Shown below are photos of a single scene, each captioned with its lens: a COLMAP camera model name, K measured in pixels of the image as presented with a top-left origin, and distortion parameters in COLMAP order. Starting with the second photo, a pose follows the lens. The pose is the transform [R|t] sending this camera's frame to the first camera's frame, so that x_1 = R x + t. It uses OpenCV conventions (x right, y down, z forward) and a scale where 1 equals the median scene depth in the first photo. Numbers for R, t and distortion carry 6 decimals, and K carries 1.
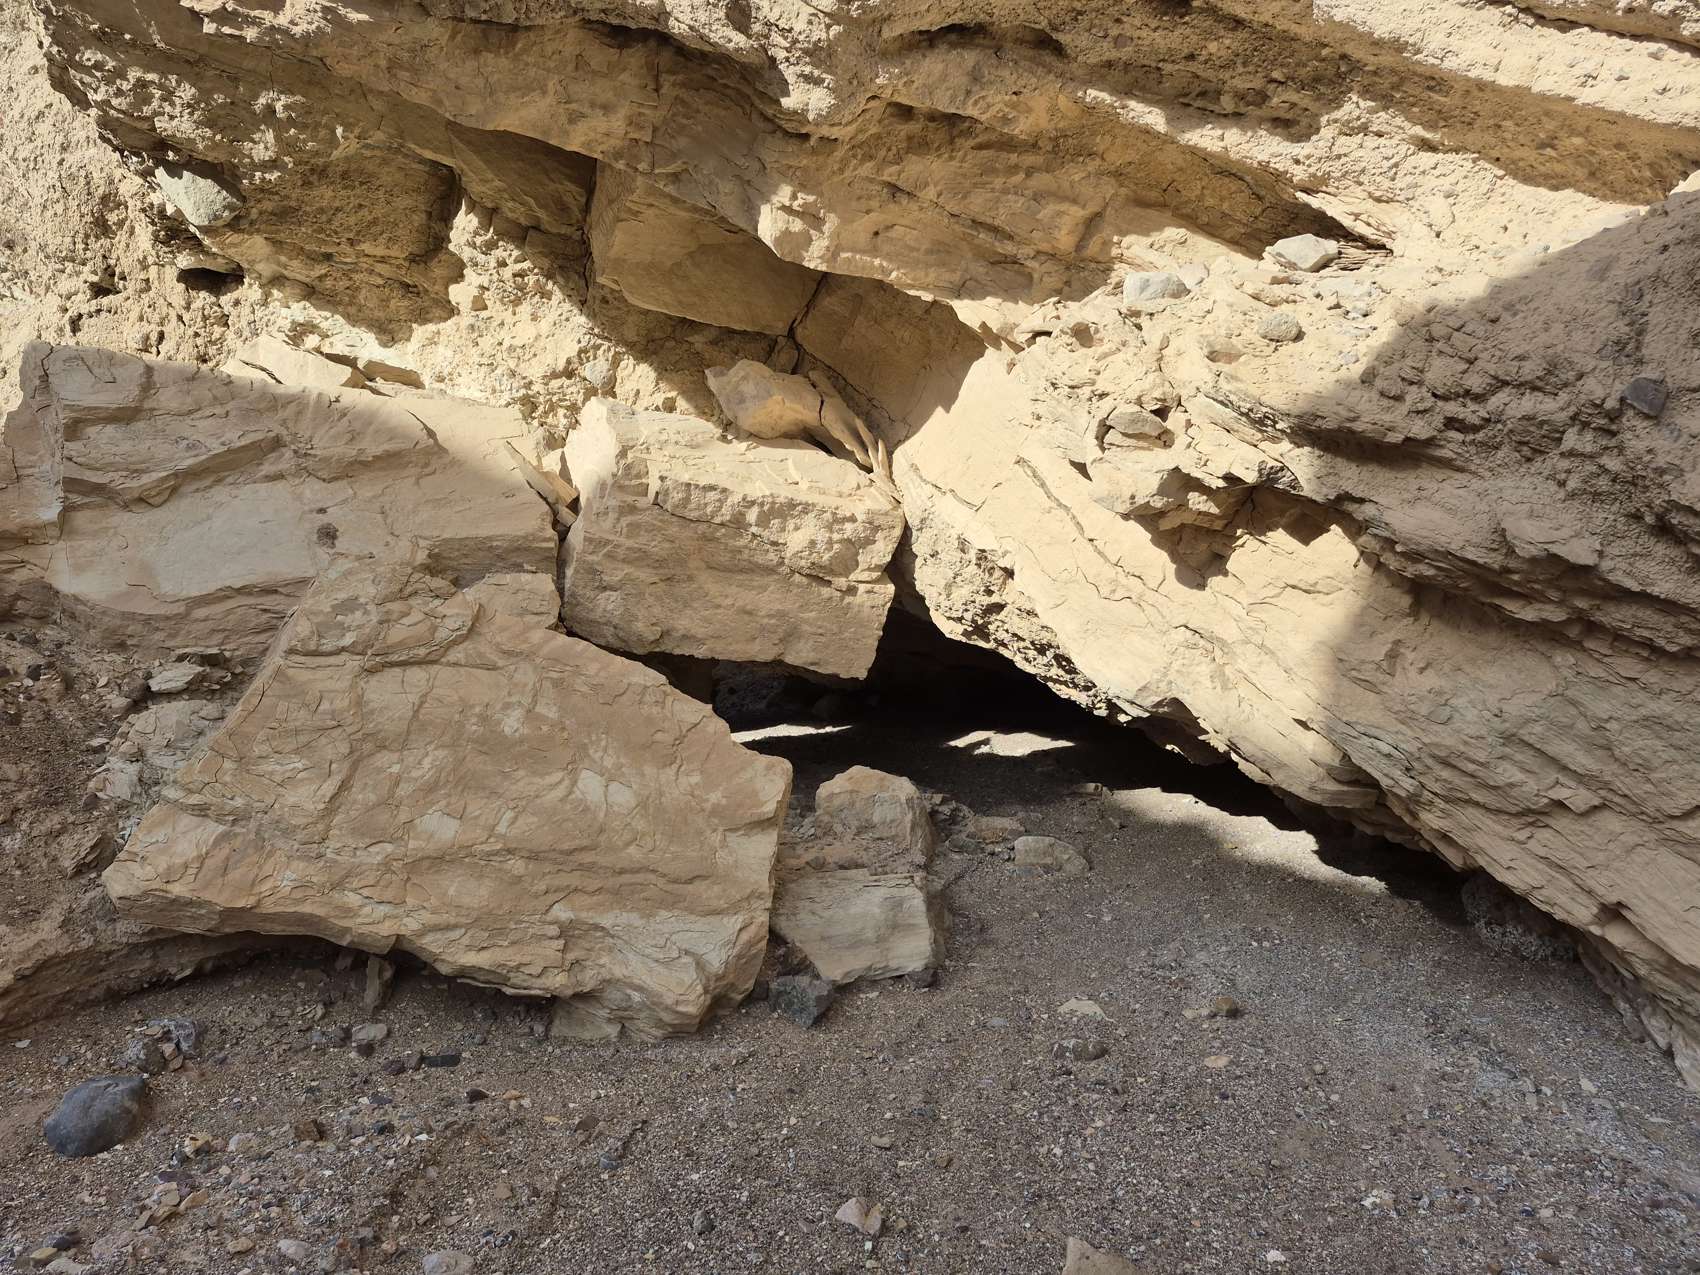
lens RADIAL K [[1137.2, 0, 834.2], [0, 1137.2, 625.3], [0, 0, 1]] dist [0.092850, -0.099955]
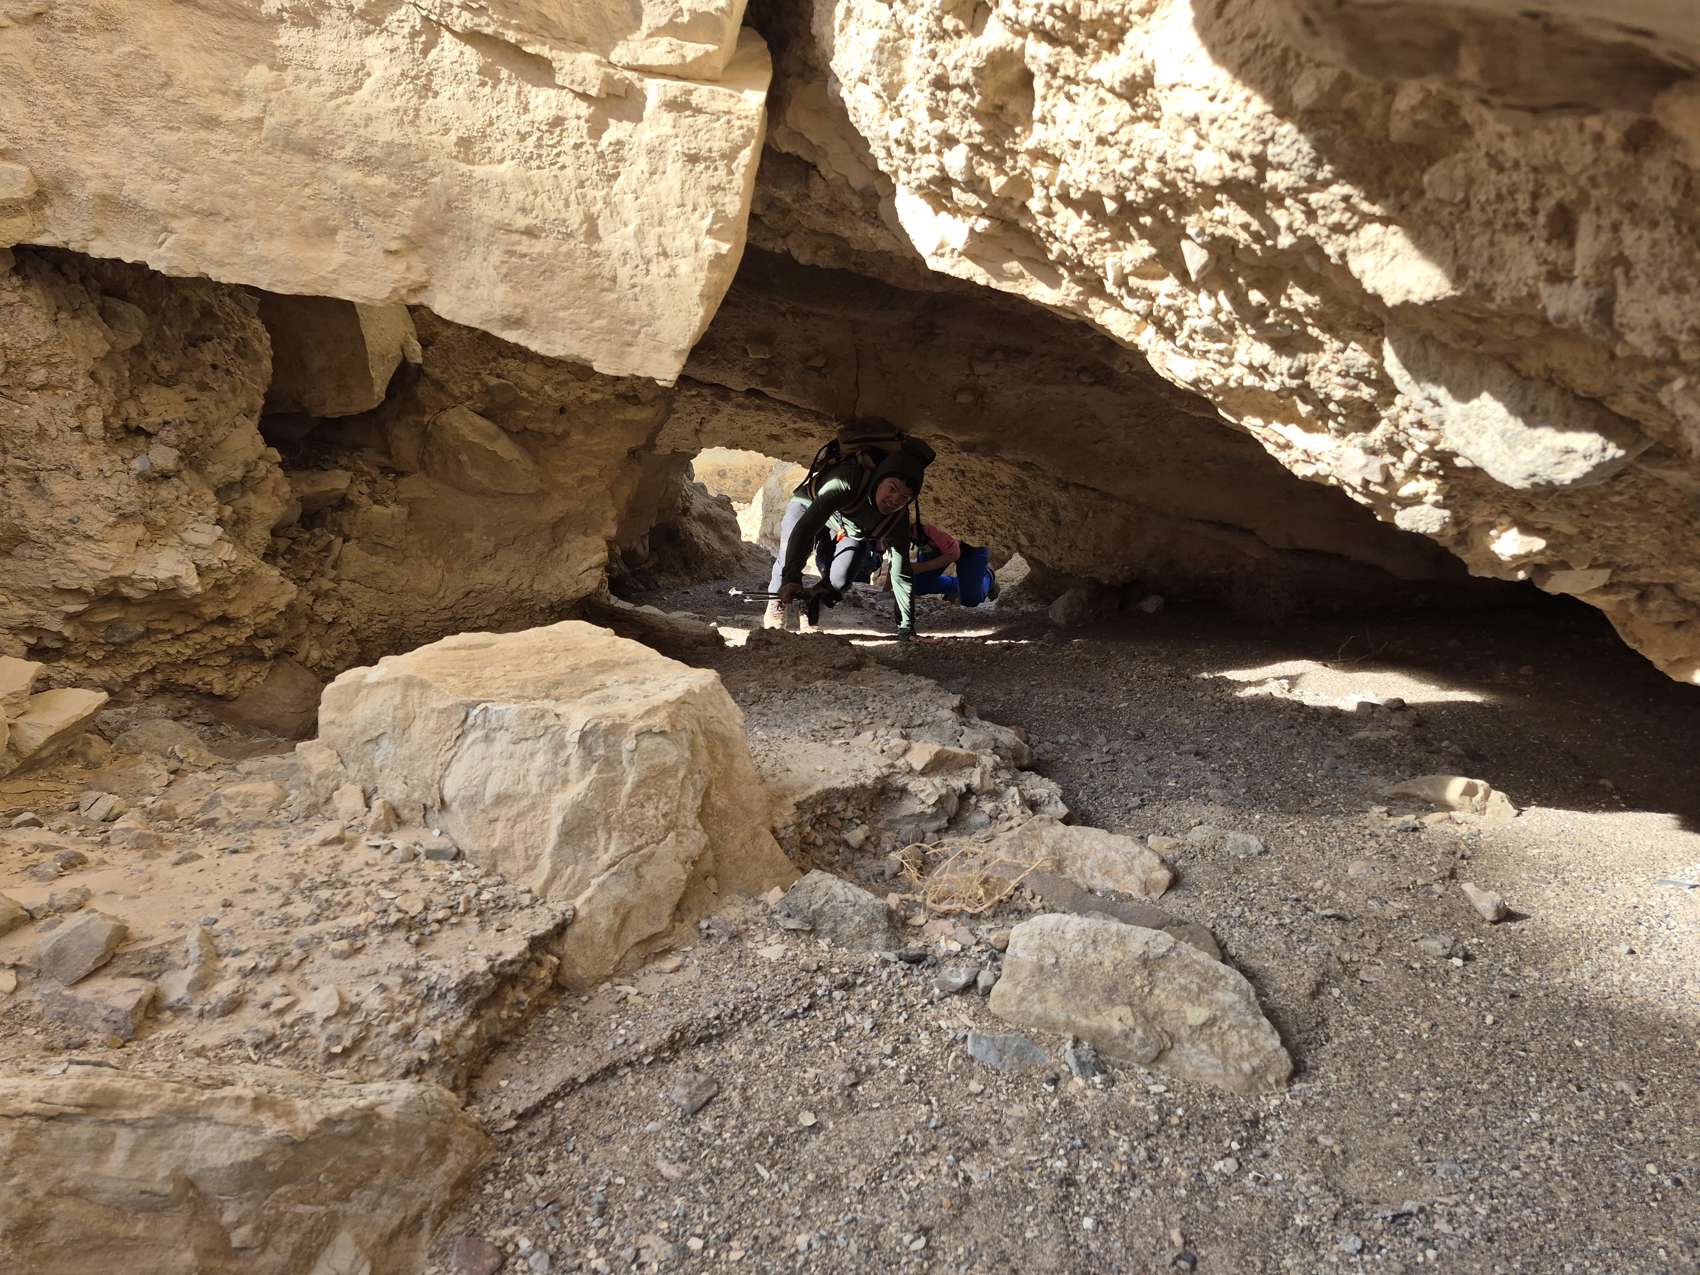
lens RADIAL K [[1171.0, 0, 851.7], [0, 1171.0, 629.1], [0, 0, 1]] dist [0.101544, -0.128142]
pose [[0.930757, 0.088588, -0.354743, 0.217052], [-0.069679, 0.995400, 0.065755, 0.096799], [0.358937, -0.036484, 0.932649, 0.704984]]
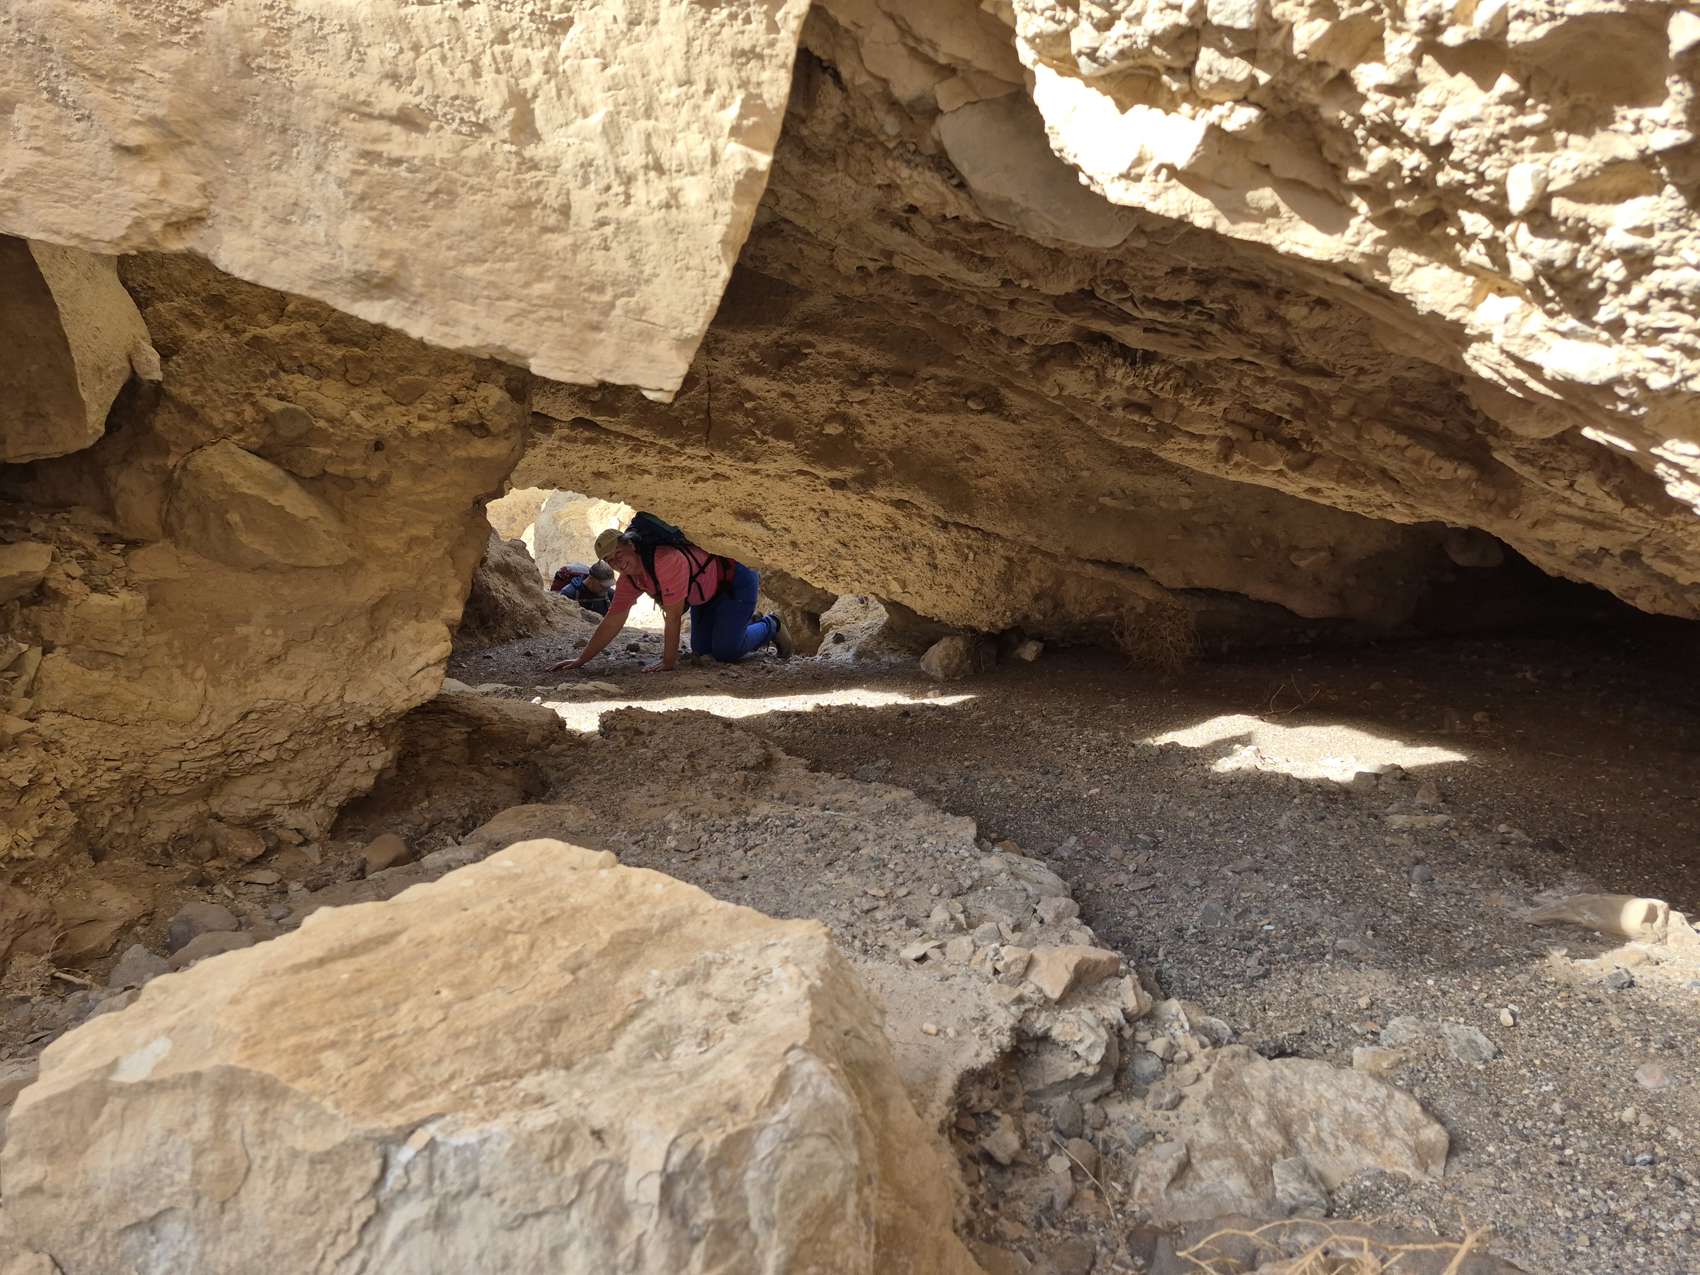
lens RADIAL K [[1177.8, 0, 855.0], [0, 1177.8, 638.0], [0, 0, 1]] dist [0.091612, -0.107389]
pose [[0.984201, 0.039362, -0.172622, 0.098214], [-0.033774, 0.998810, 0.035191, 0.083312], [0.173801, -0.028805, 0.984359, 0.825935]]
